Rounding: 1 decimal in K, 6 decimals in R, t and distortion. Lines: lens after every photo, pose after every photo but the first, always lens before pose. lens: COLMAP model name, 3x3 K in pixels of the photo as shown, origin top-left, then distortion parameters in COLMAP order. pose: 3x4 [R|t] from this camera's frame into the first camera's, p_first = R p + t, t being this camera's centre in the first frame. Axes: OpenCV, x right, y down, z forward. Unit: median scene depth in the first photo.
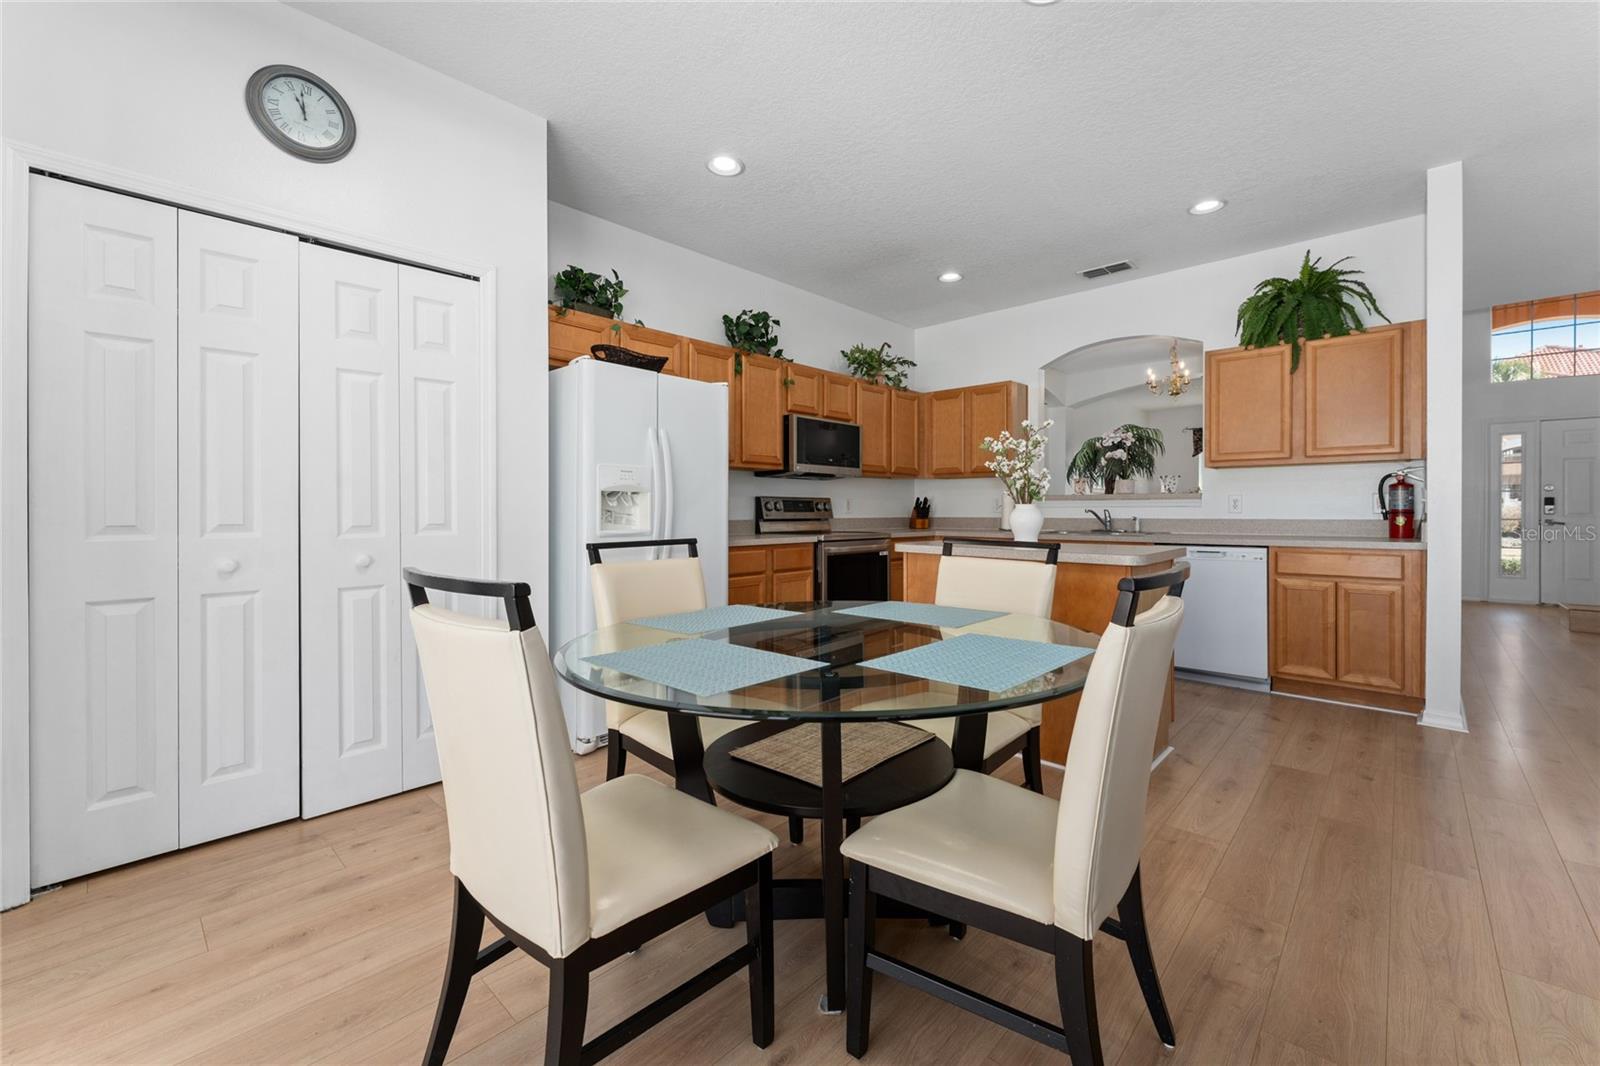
lens RADIAL K [[649.9, 0, 802.2], [0, 649.9, 521.2], [0, 0, 1]] dist [-0.001183, -0.000097]
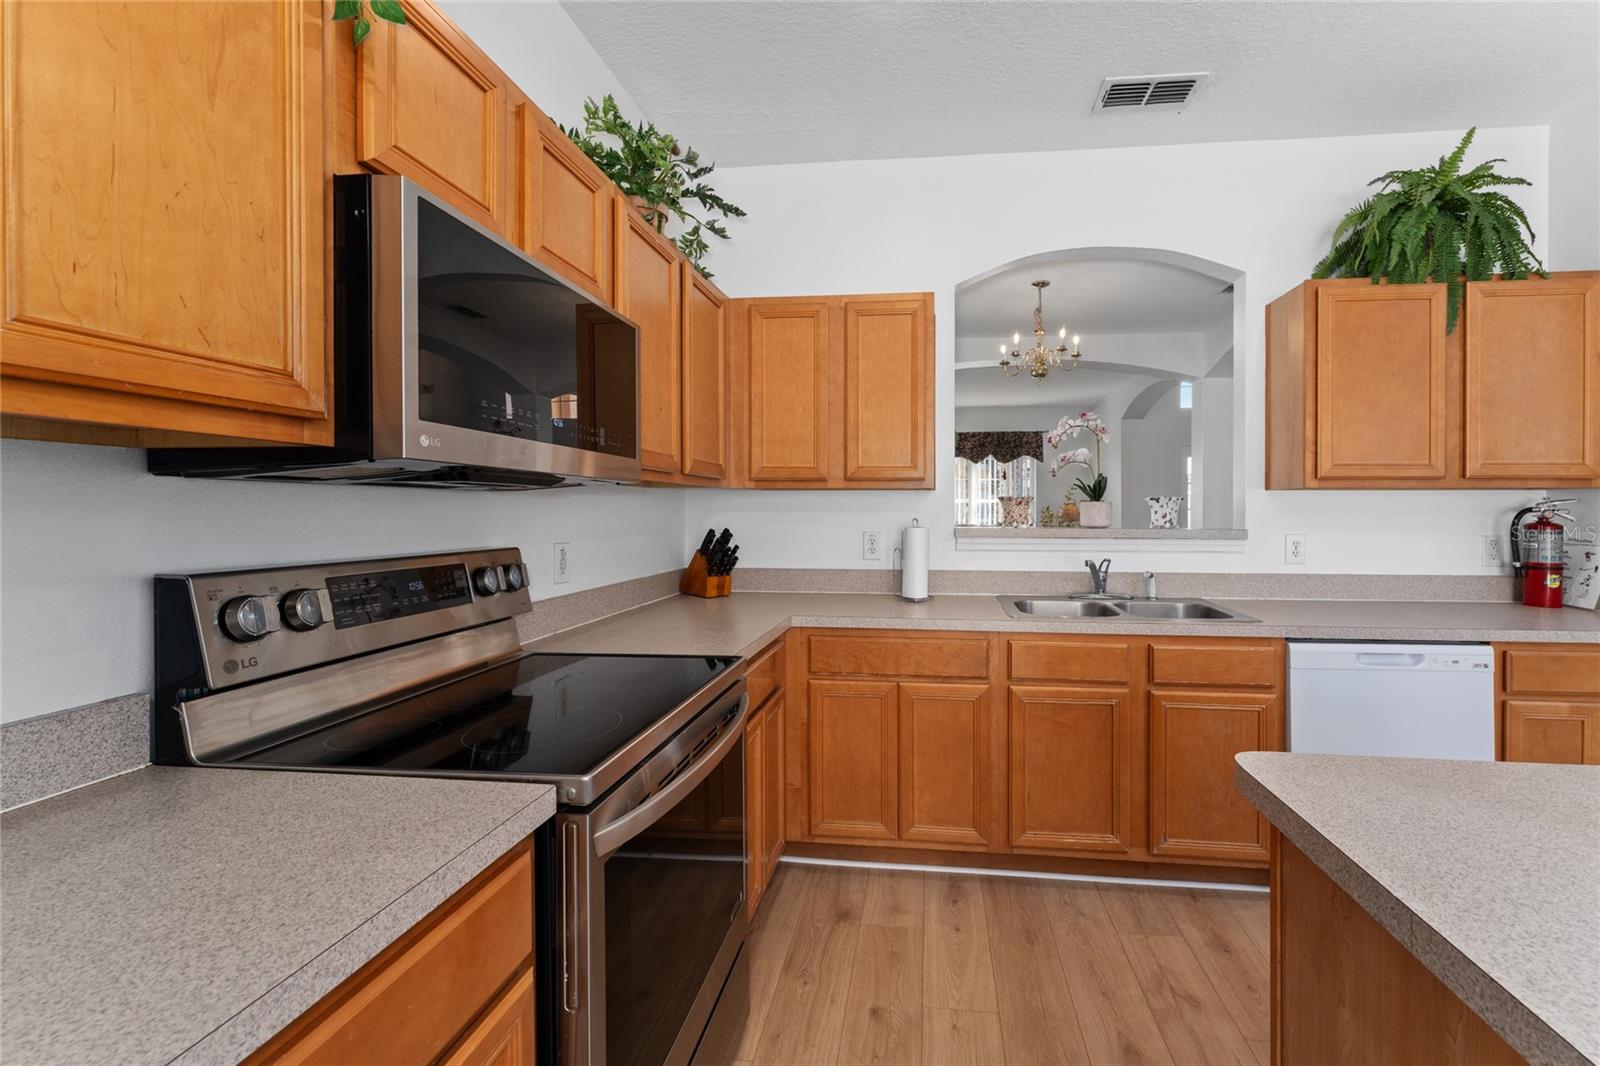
lens RADIAL K [[662.2, 0, 862.8], [0, 662.2, 516.2], [0, 0, 1]] dist [-0.000141, -0.000159]
pose [[0.794917, -0.003003, 0.606711, -0.022935], [0.007049, 0.999966, -0.004286, -0.053953], [-0.606678, 0.007684, 0.794911, 0.717457]]
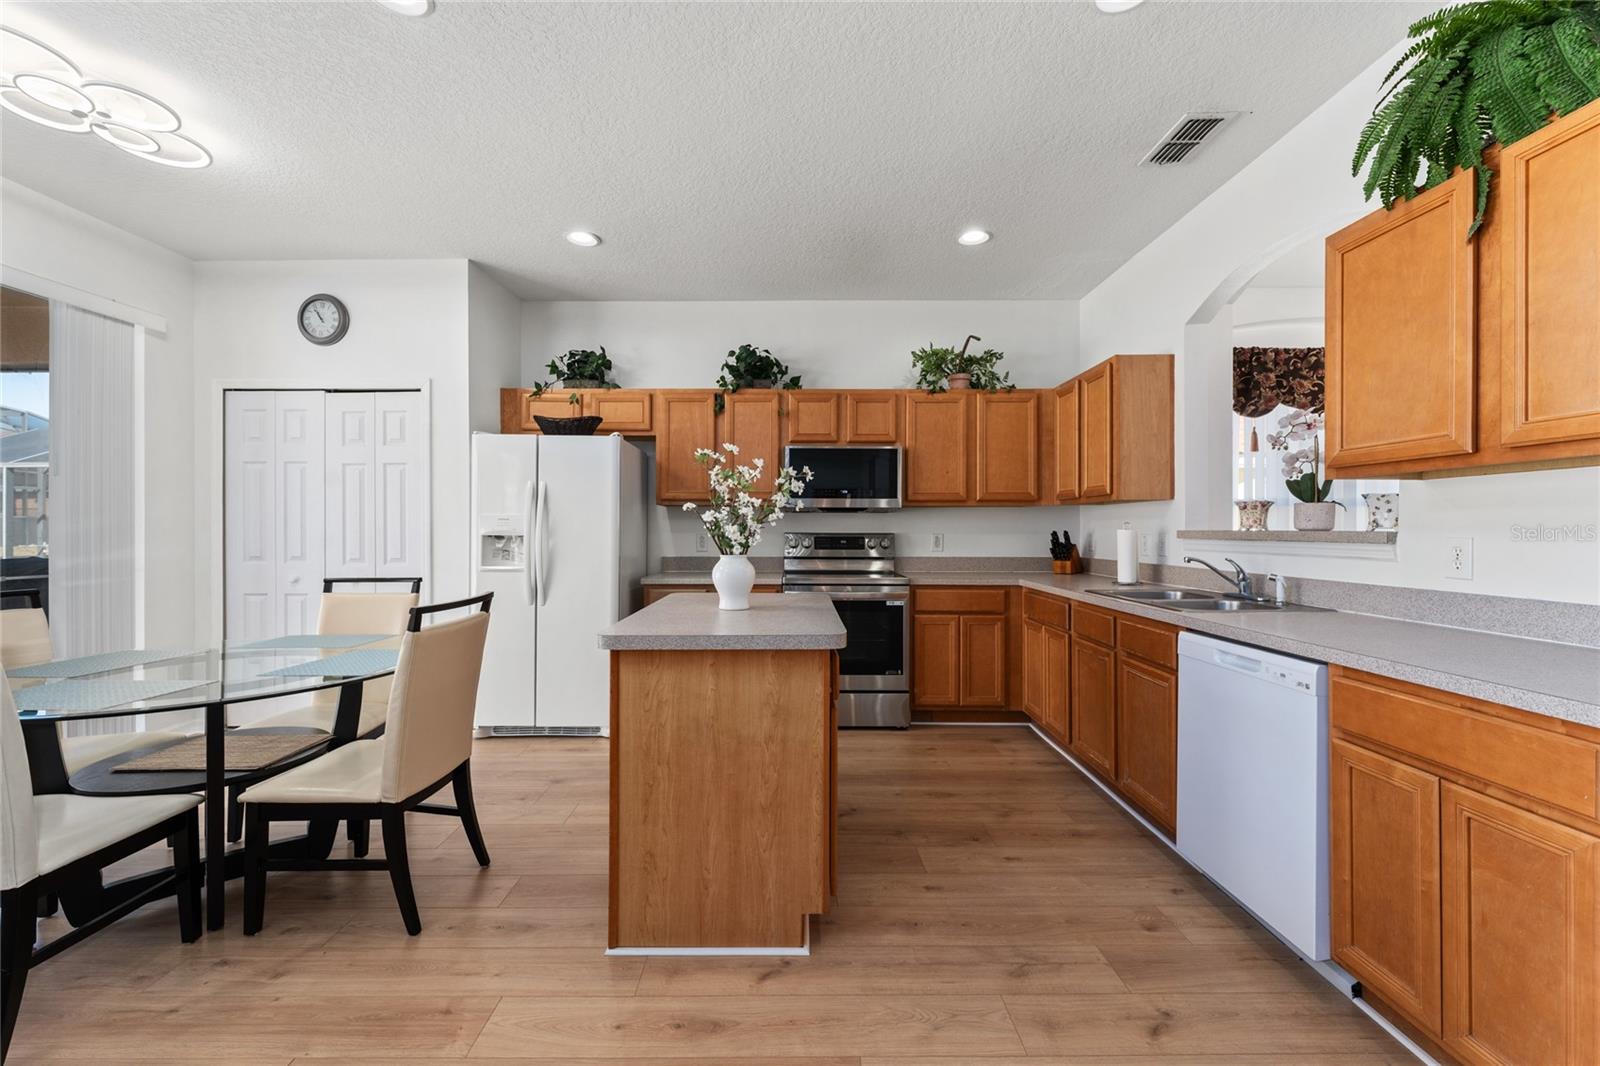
lens RADIAL K [[648.6, 0, 791.4], [0, 648.6, 536.8], [0, 0, 1]] dist [-0.001135, -0.000289]
pose [[0.681013, 0.009767, -0.732206, 0.646151], [-0.013758, 0.999905, 0.000541, -0.032877], [0.732142, 0.009705, 0.681083, 0.356565]]
